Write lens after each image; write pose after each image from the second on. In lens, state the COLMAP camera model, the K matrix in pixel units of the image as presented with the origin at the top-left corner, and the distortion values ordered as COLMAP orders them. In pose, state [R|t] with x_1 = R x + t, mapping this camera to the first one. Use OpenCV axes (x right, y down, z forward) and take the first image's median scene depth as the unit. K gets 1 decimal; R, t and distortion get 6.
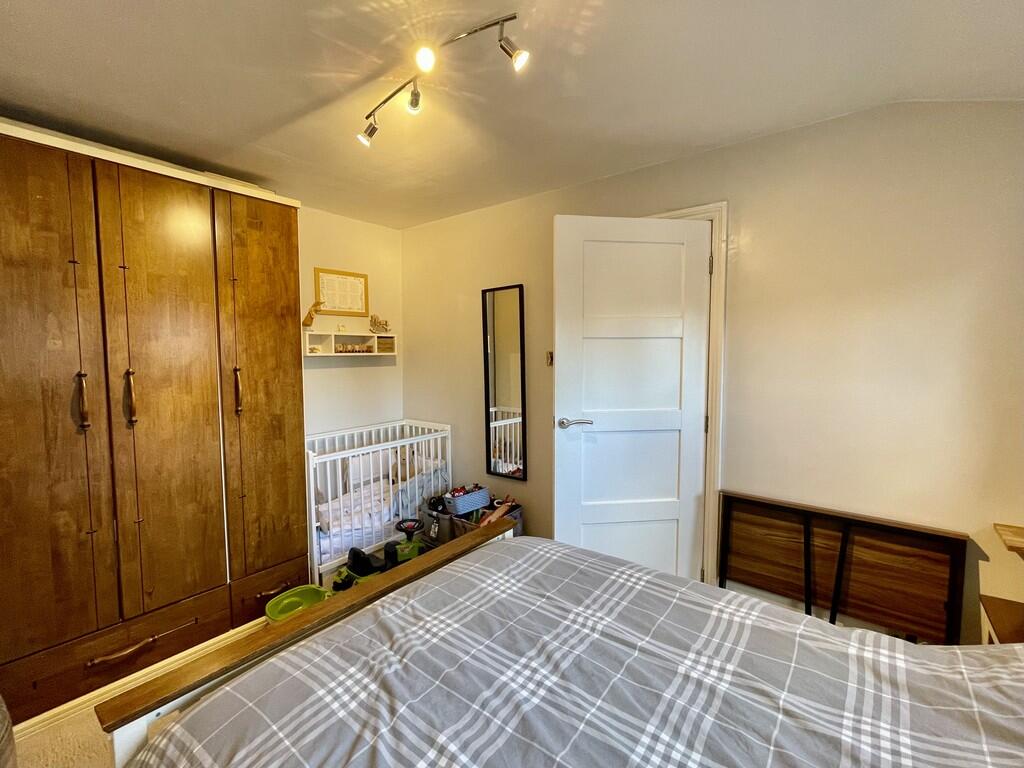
lens RADIAL K [[454.0, 0, 512.5], [0, 454.0, 380.3], [0, 0, 1]] dist [0.005565, 0.001231]
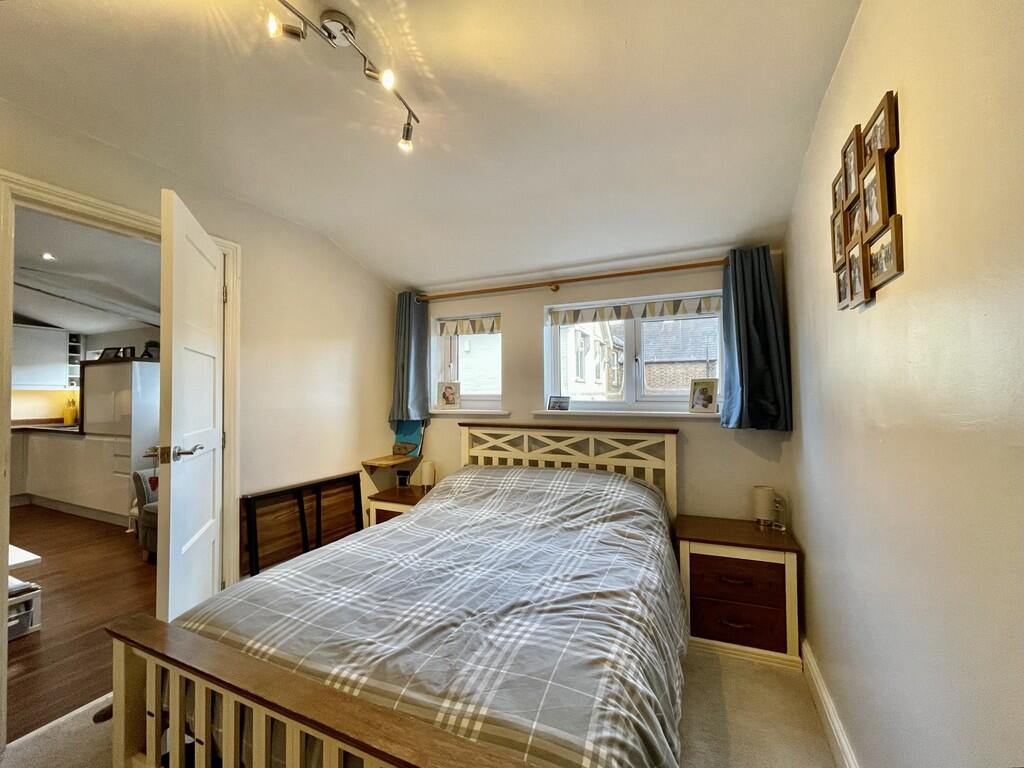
lens RADIAL K [[411.3, 0, 513.1], [0, 411.3, 383.8], [0, 0, 1]] dist [-0.004272, 0.000995]
pose [[-0.243434, 0.027874, 0.969517, -1.000377], [0.069381, 0.997527, -0.011259, 0.038962], [-0.967433, 0.064525, -0.244766, 0.866971]]
